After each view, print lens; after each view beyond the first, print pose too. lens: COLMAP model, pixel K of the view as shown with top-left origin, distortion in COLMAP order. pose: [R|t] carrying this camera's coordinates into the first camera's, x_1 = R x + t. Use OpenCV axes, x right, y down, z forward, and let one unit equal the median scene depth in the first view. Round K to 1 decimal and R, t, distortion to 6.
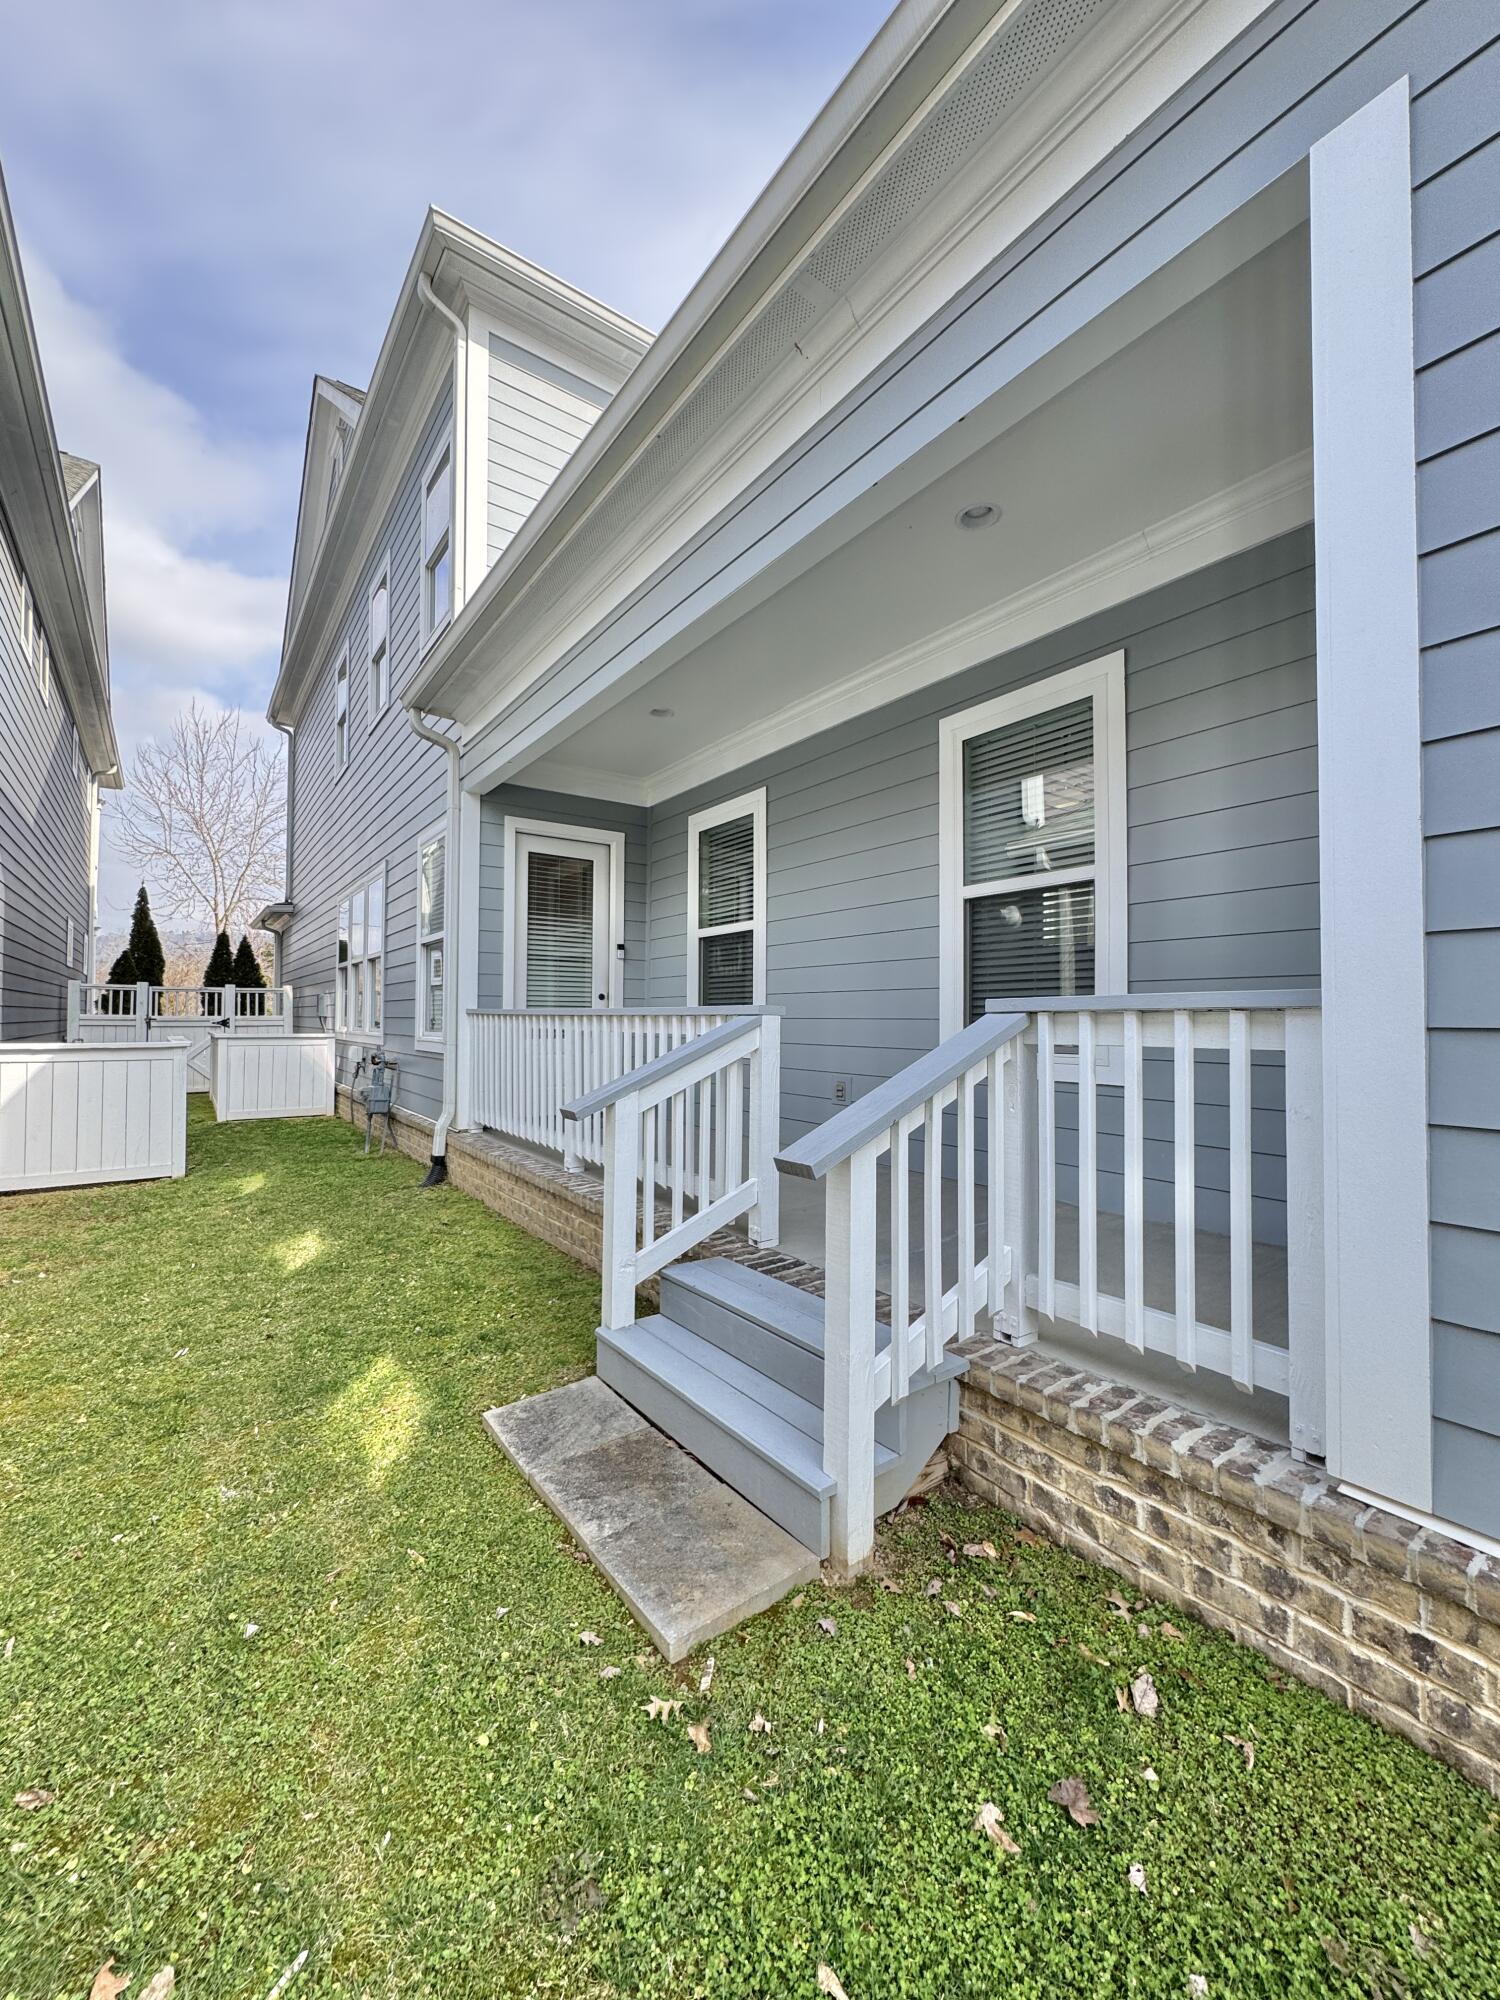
lens RADIAL K [[800.0, 0, 707.2], [0, 800.0, 1013.8], [0, 0, 1]] dist [0.000666, -0.000340]
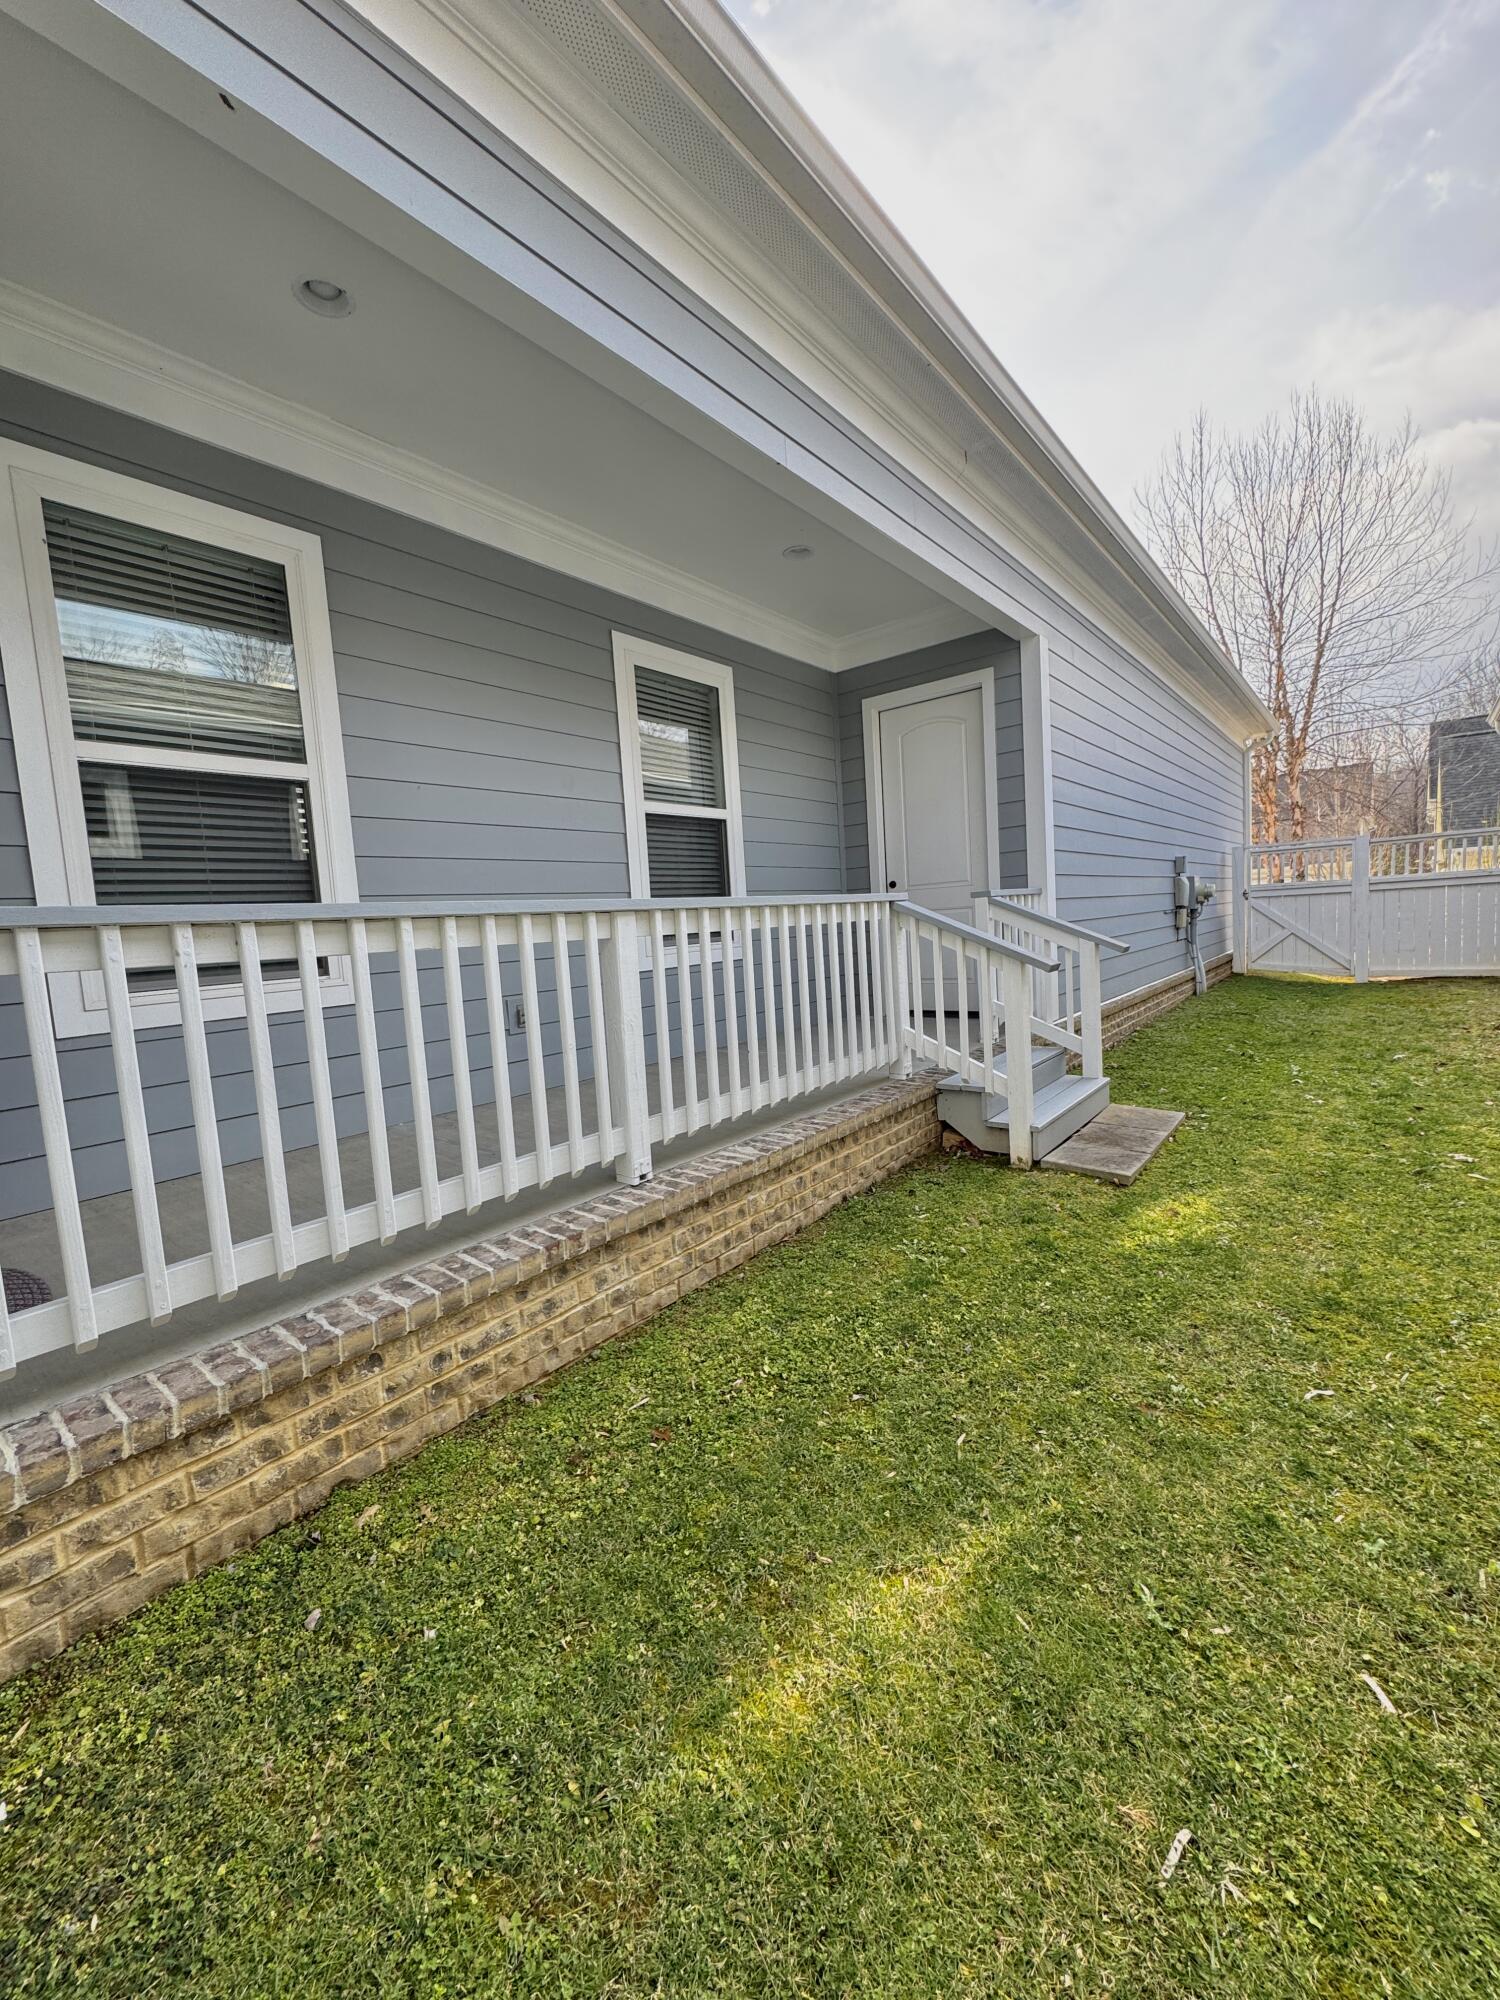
lens RADIAL K [[814.4, 0, 718.4], [0, 814.4, 1005.7], [0, 0, 1]] dist [-0.017595, -0.000281]
pose [[-0.277799, -0.098104, 0.955617, -0.702295], [0.034996, 0.993078, 0.112124, 0.006911], [-0.960002, 0.064591, -0.272443, 1.024633]]
